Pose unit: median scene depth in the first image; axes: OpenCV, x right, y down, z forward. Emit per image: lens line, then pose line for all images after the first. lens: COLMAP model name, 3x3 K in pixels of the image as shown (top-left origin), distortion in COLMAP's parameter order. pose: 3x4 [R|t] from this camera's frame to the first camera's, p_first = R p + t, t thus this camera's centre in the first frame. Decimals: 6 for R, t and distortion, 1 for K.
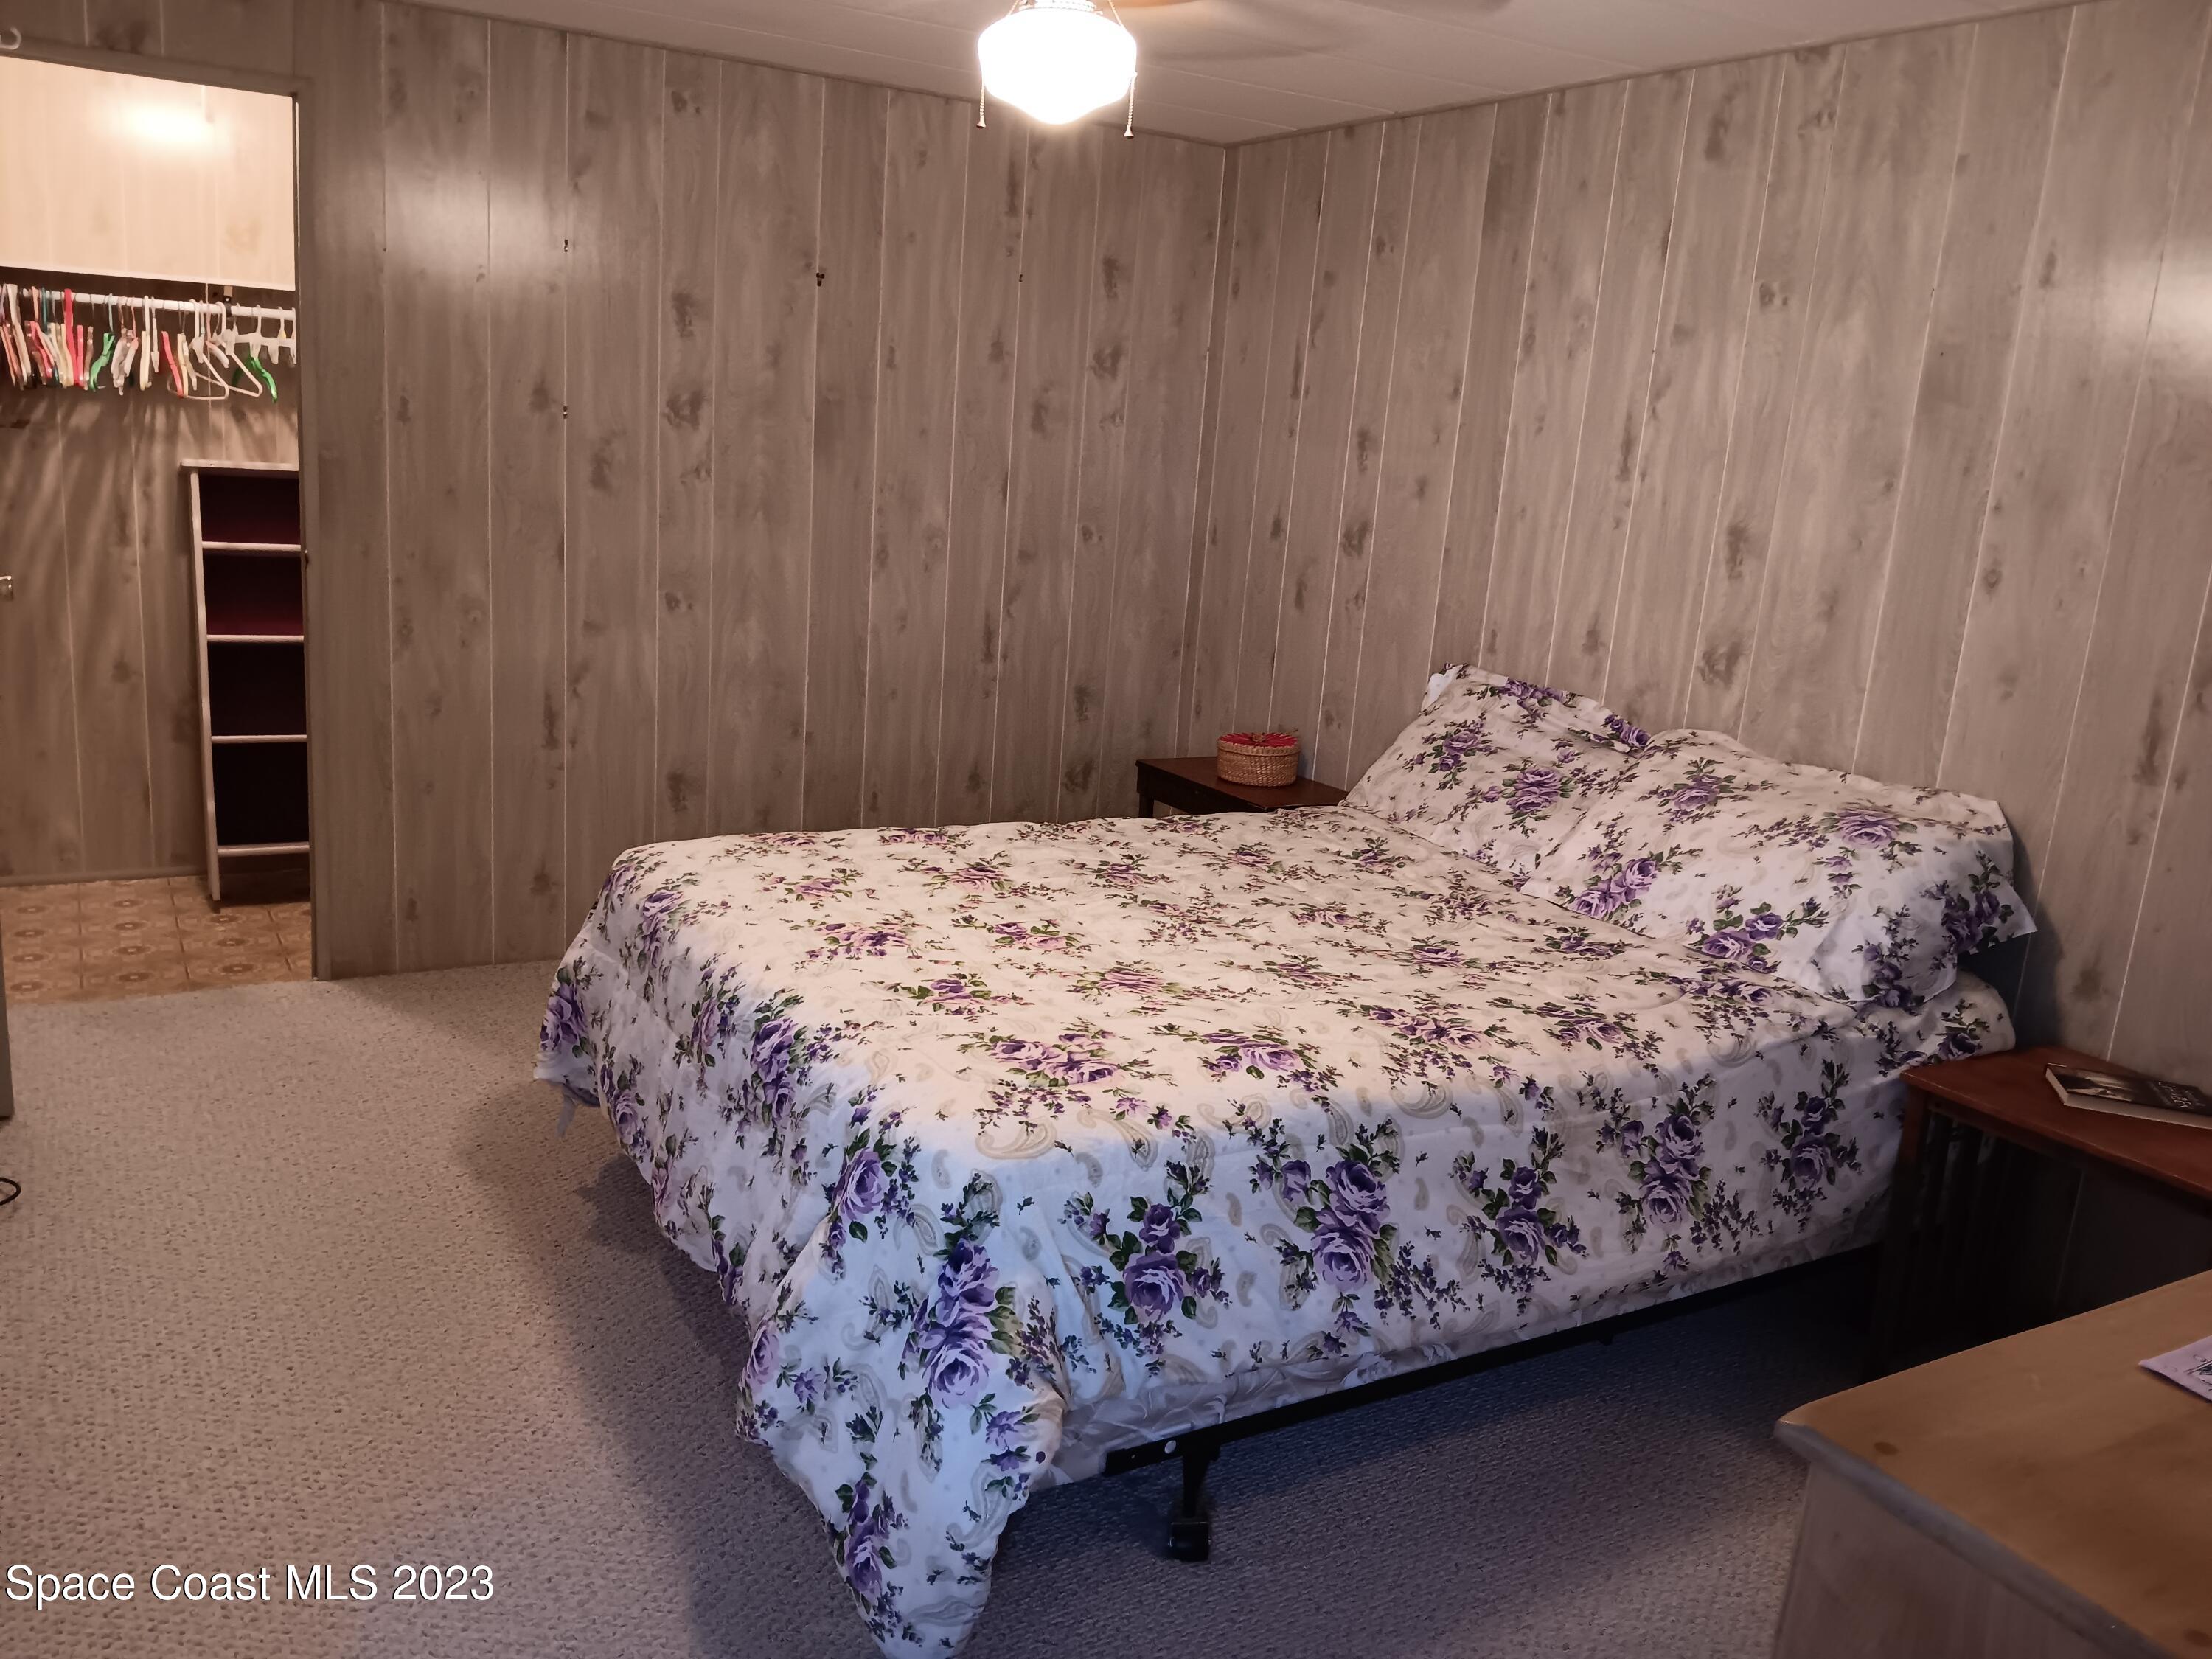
lens RADIAL K [[1848.4, 0, 1064.8], [0, 1848.4, 817.6], [0, 0, 1]] dist [0.310187, -0.203729]
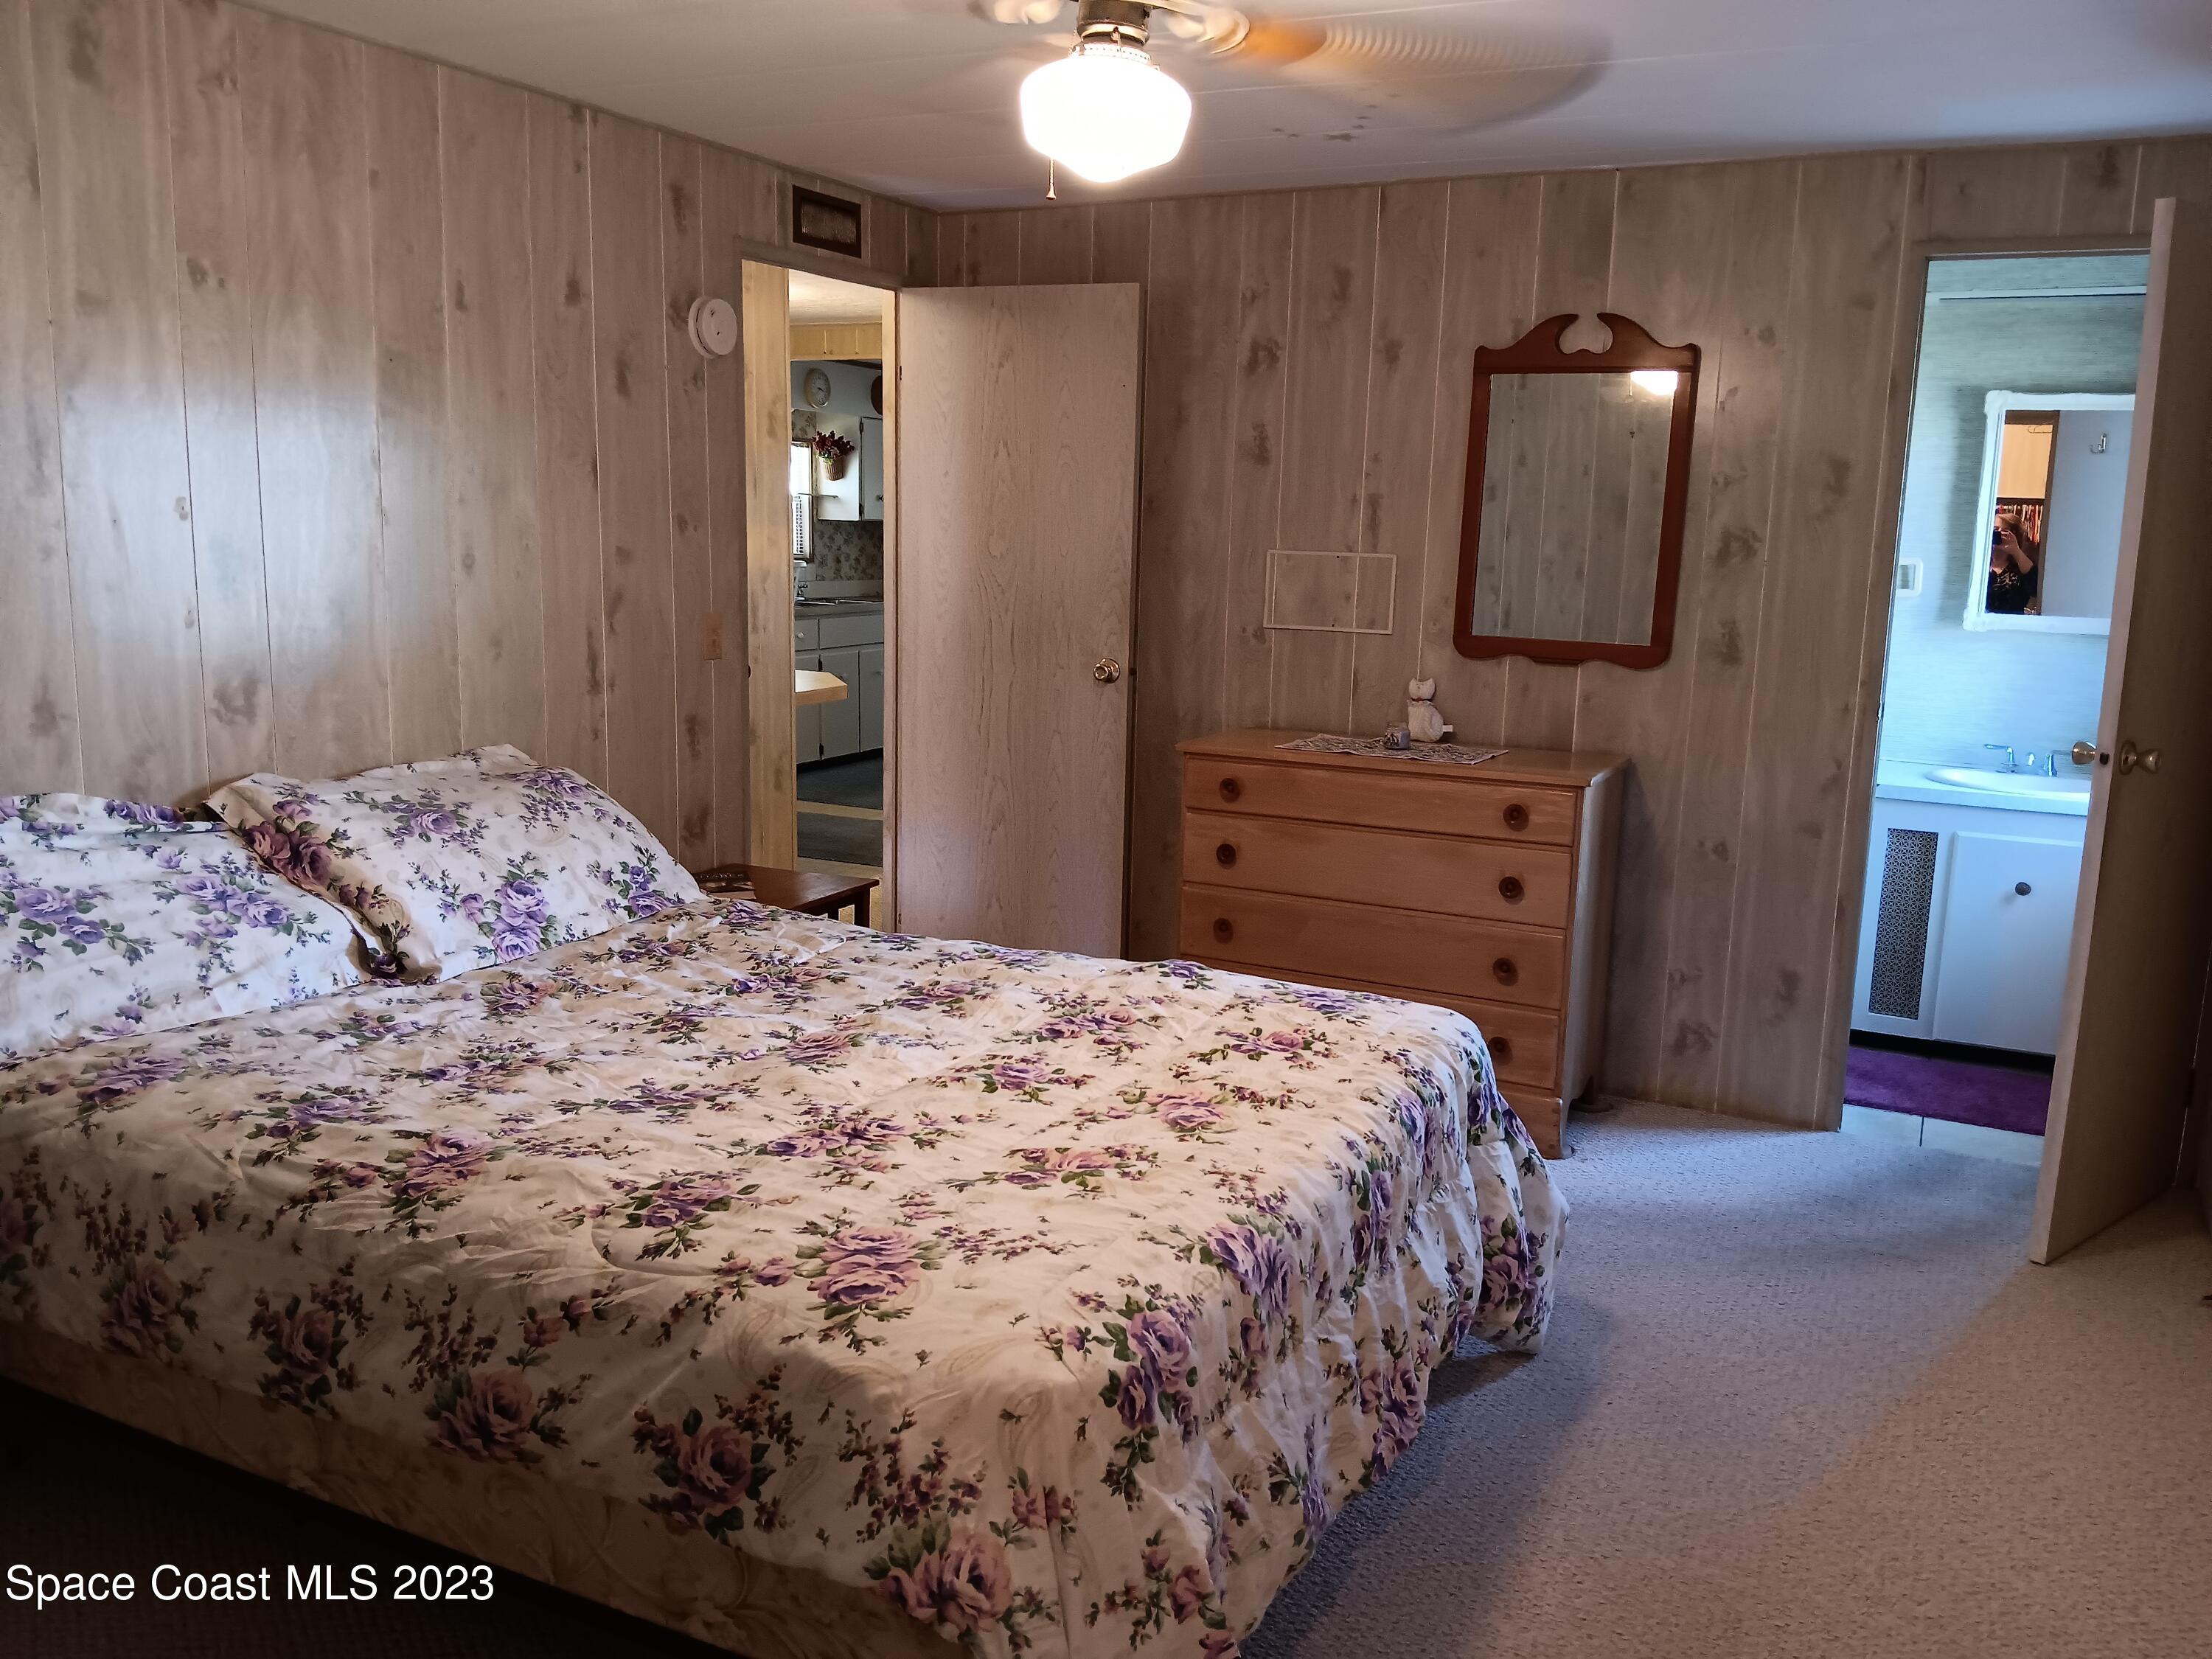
lens RADIAL K [[1848.4, 0, 1064.8], [0, 1848.4, 817.6], [0, 0, 1]] dist [0.310187, -0.203729]
pose [[-0.517338, -0.235399, 0.822769, -0.645945], [0.135110, 0.926900, 0.350145, -0.316736], [-0.845049, 0.292308, -0.447715, 1.207435]]
